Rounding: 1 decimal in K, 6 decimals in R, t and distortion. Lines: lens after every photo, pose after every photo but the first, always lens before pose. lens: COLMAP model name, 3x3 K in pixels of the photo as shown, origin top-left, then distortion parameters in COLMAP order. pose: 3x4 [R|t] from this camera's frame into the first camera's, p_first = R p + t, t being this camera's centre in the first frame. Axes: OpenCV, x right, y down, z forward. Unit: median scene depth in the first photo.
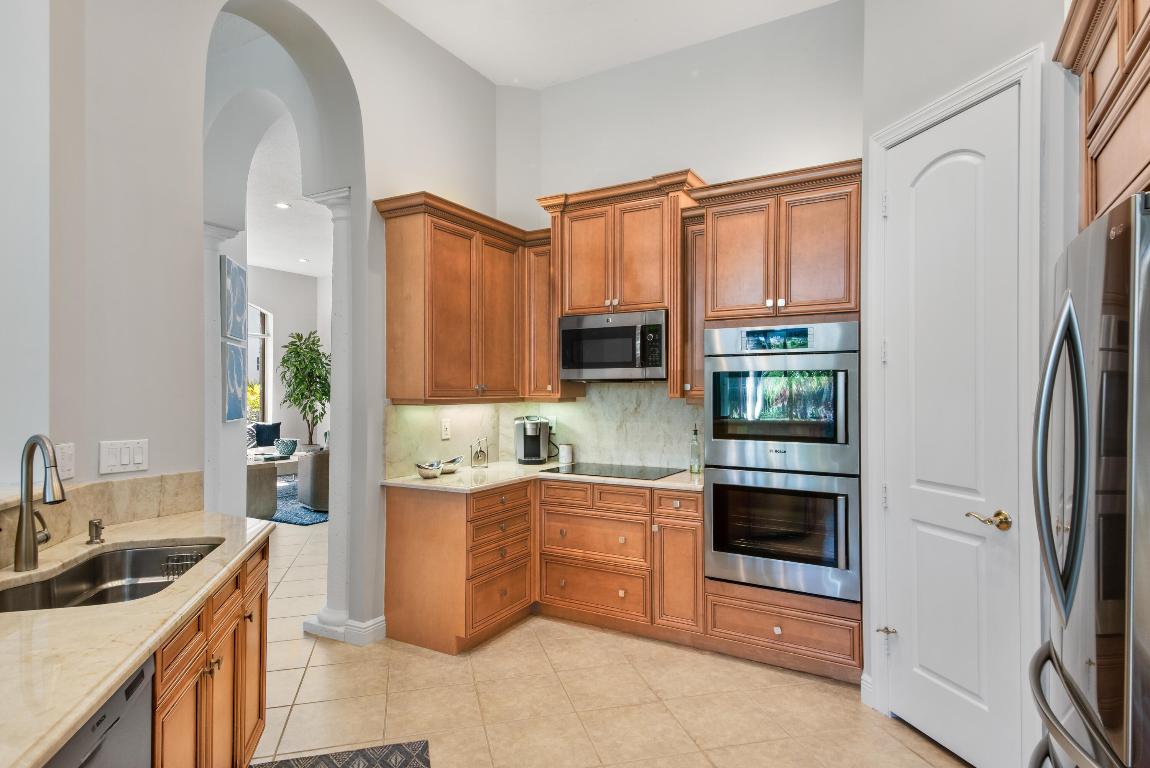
lens RADIAL K [[624.0, 0, 585.7], [0, 624.0, 388.8], [0, 0, 1]] dist [0.042148, -0.006002]
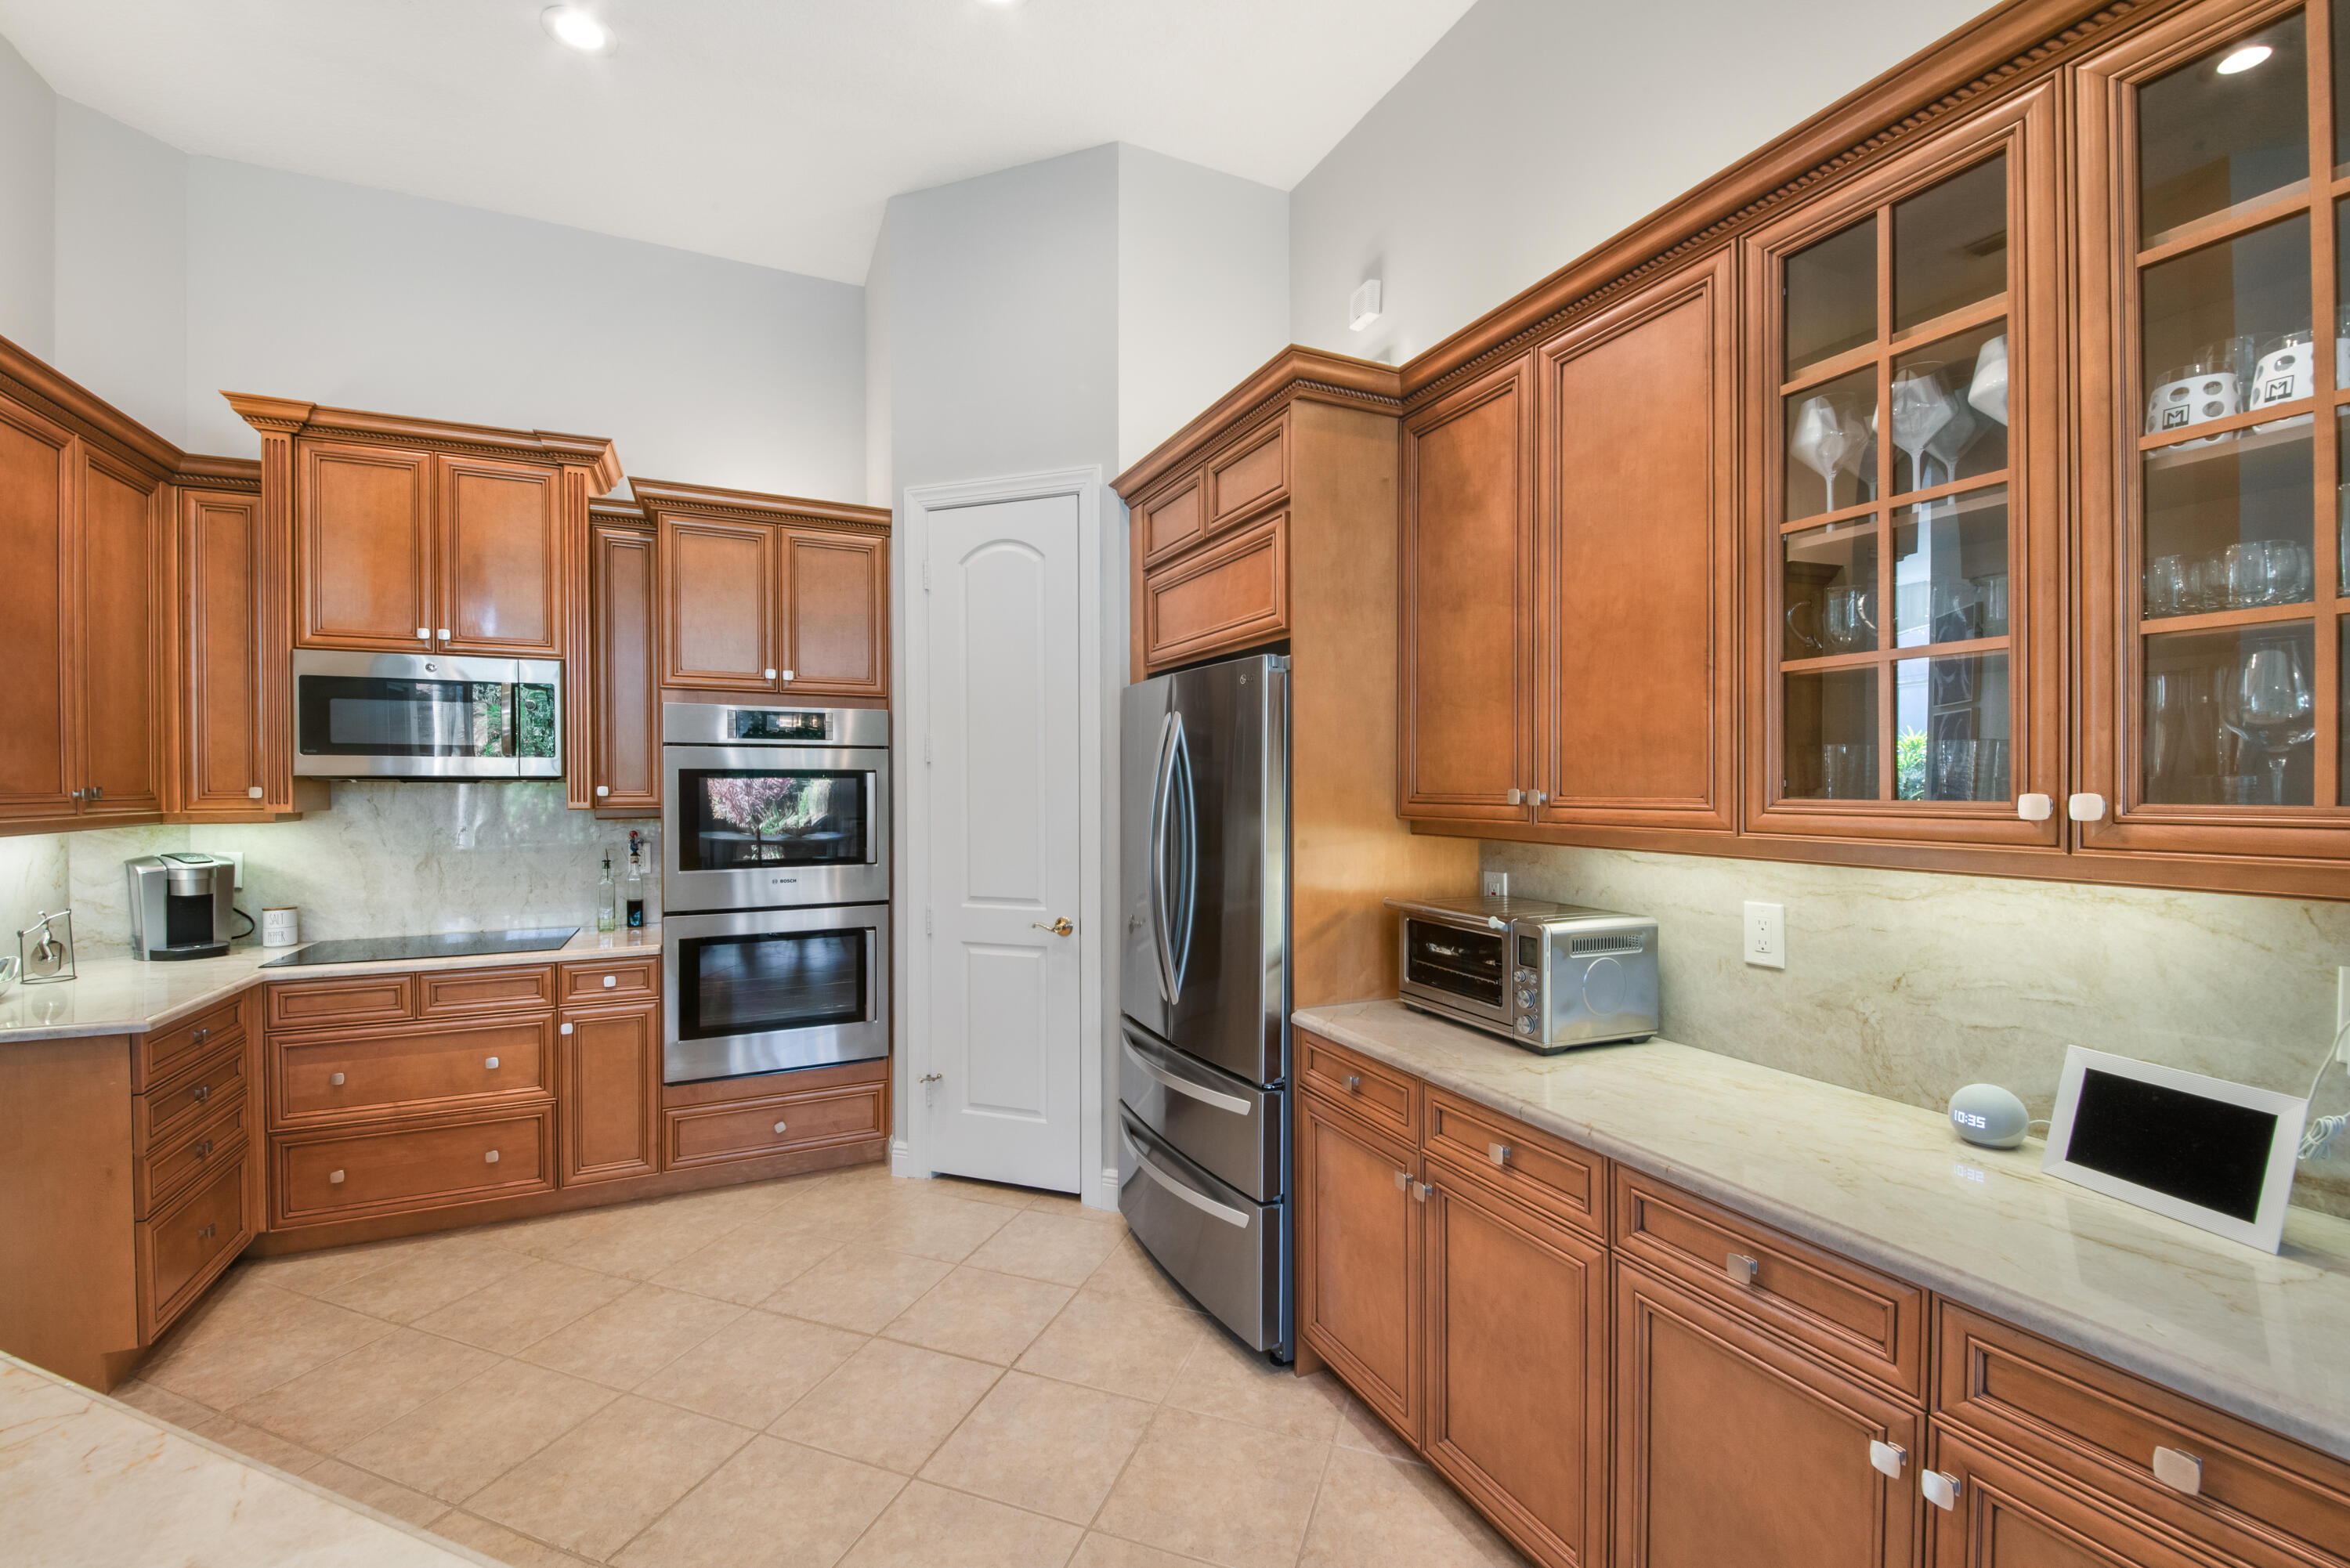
lens RADIAL K [[932.2, 0, 1196.3], [0, 932.2, 796.9], [0, 0, 1]] dist [-0.017293, -0.002026]
pose [[0.555020, -0.010645, 0.831769, -0.287021], [-0.002767, 0.999889, 0.014643, -0.013008], [-0.831832, -0.010429, 0.554929, 0.012110]]
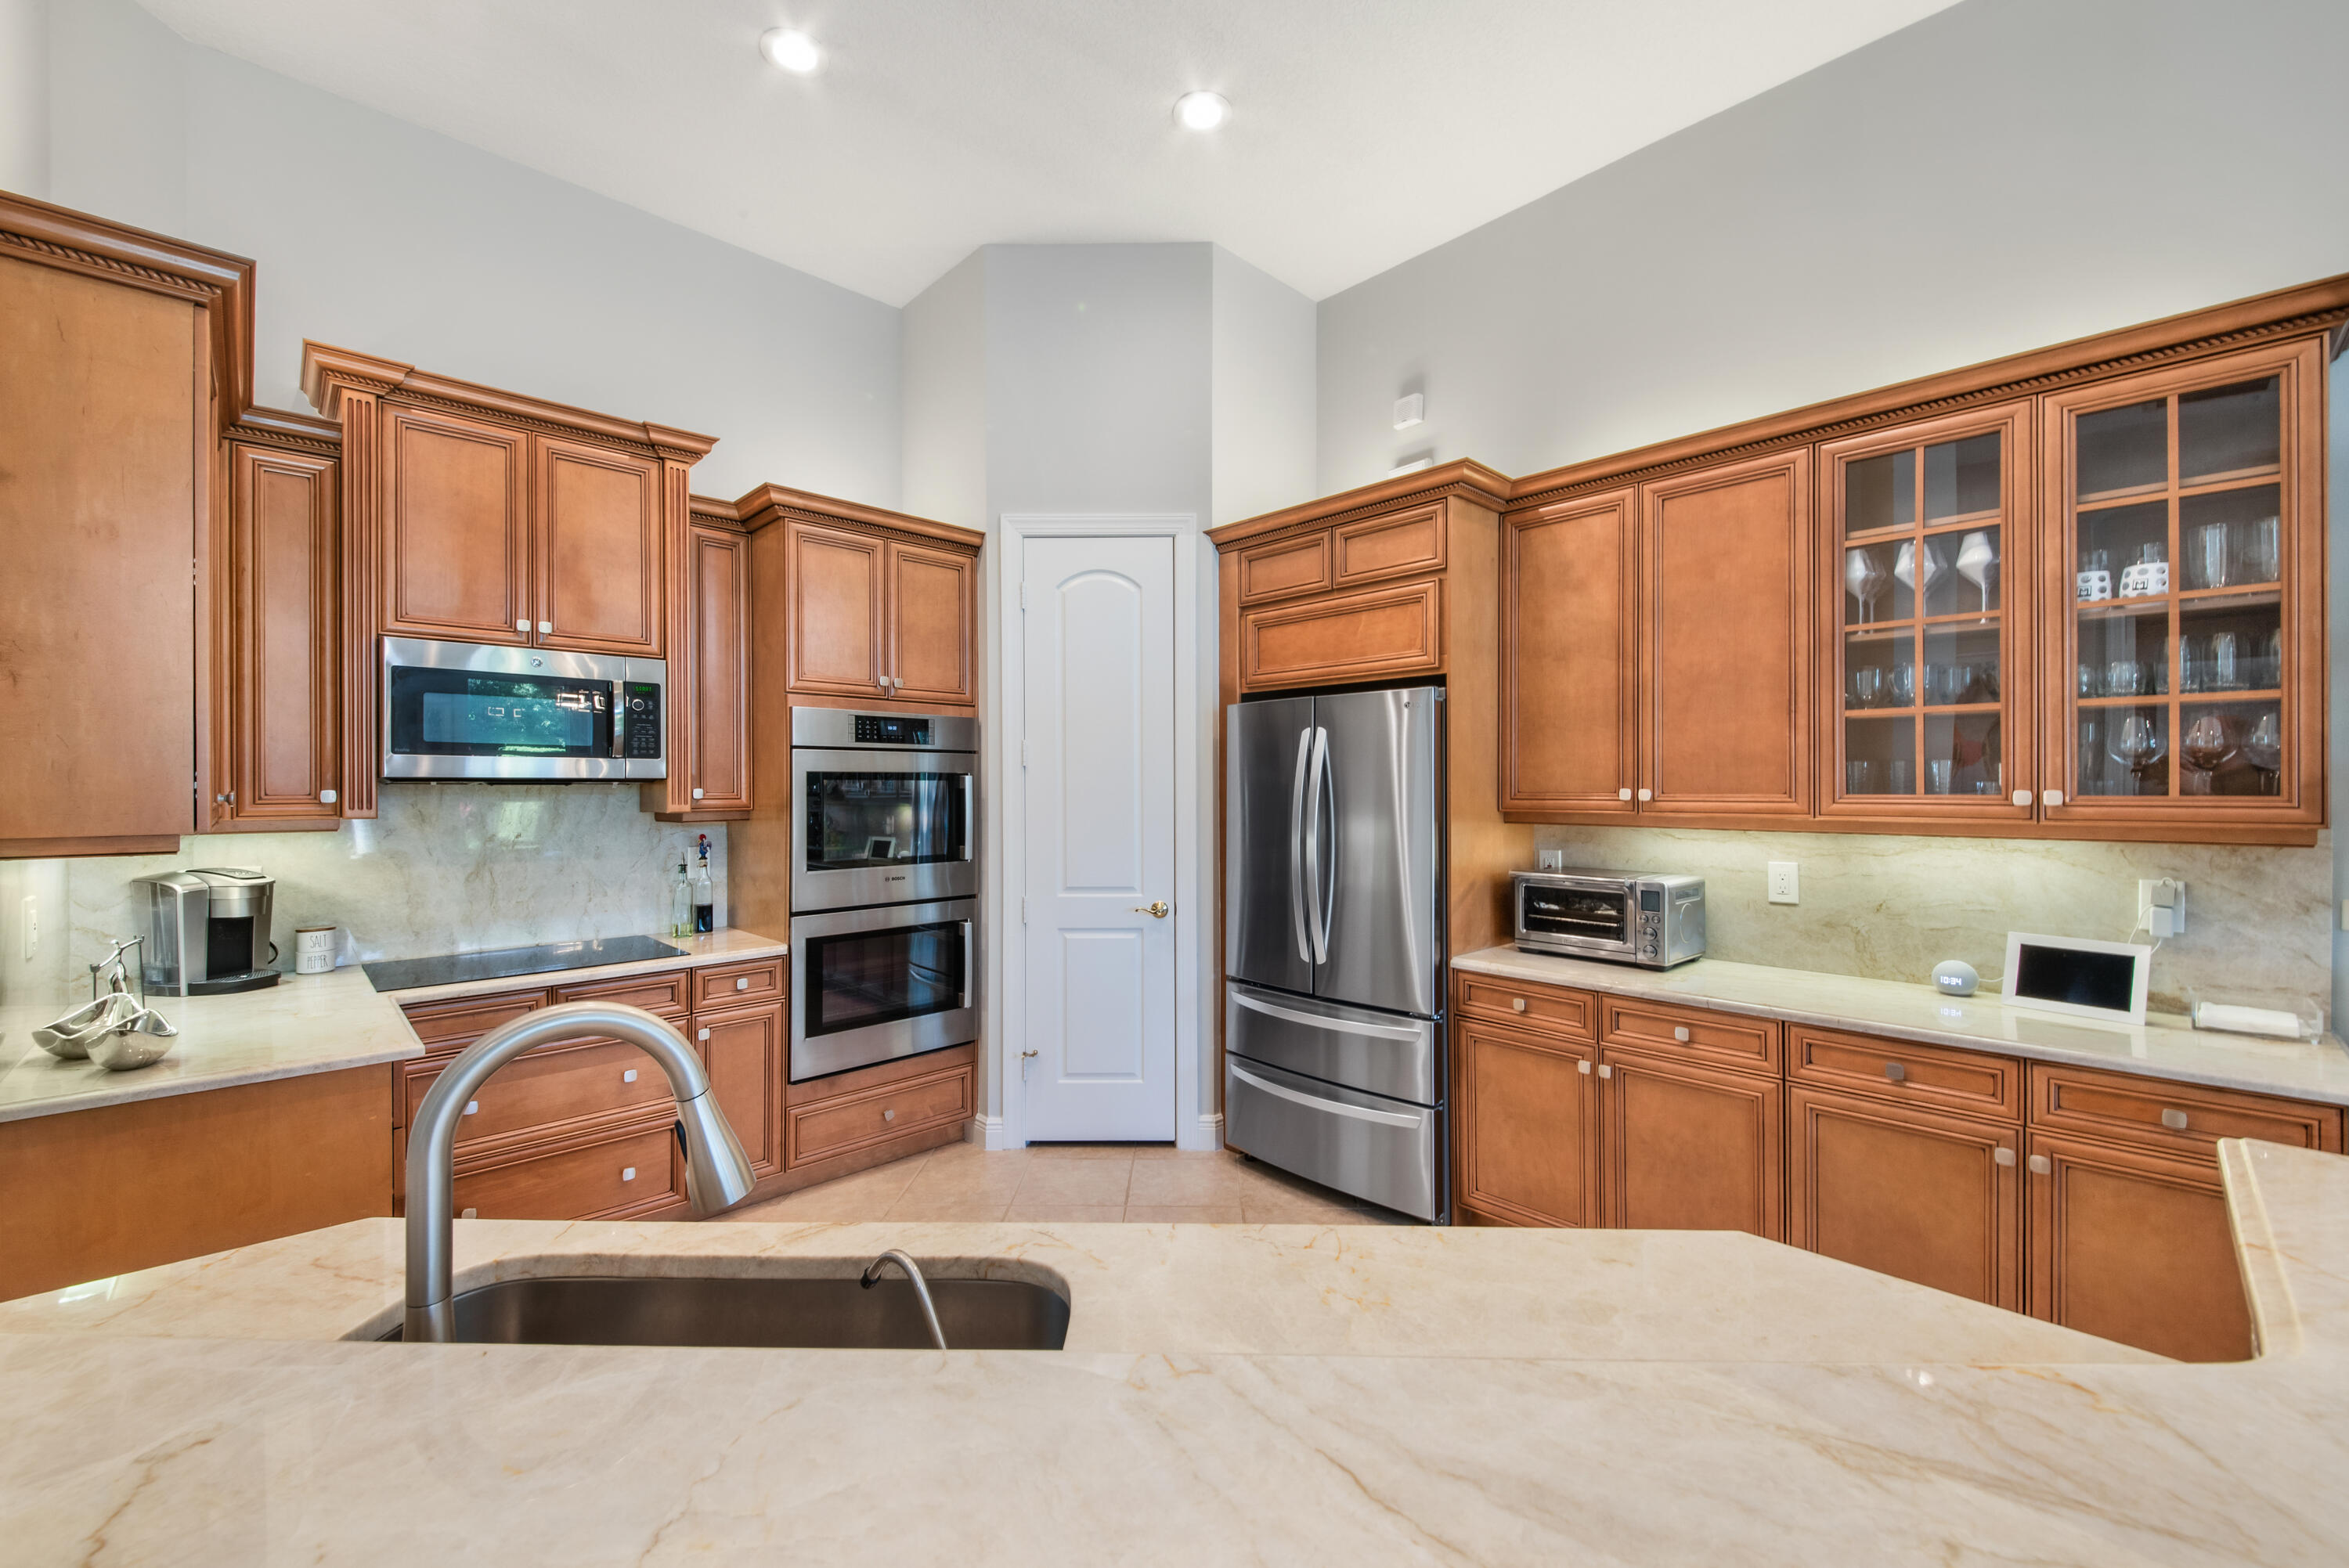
lens RADIAL K [[885.7, 0, 1196.0], [0, 885.7, 787.9], [0, 0, 1]] dist [-0.002907, -0.004575]
pose [[0.271077, -0.002677, 0.962554, -0.564098], [-0.001793, 0.999993, 0.003286, -0.012706], [-0.962556, -0.002617, 0.271071, 0.326876]]
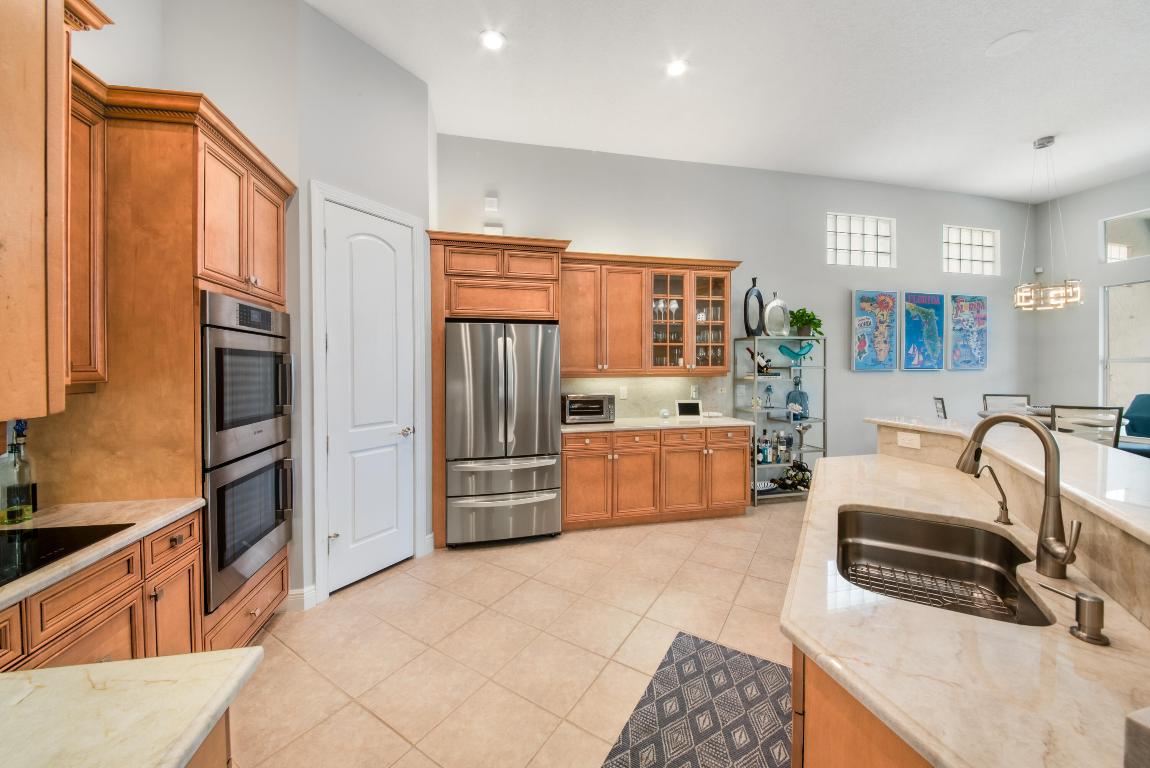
lens RADIAL K [[391.7, 0, 565.5], [0, 391.7, 369.9], [0, 0, 1]] dist [-0.017652, -0.003384]
pose [[-0.658548, 0.001949, 0.752537, -0.430302], [0.004318, 0.999990, 0.001189, 0.002343], [-0.752527, 0.004033, -0.658549, 0.941384]]
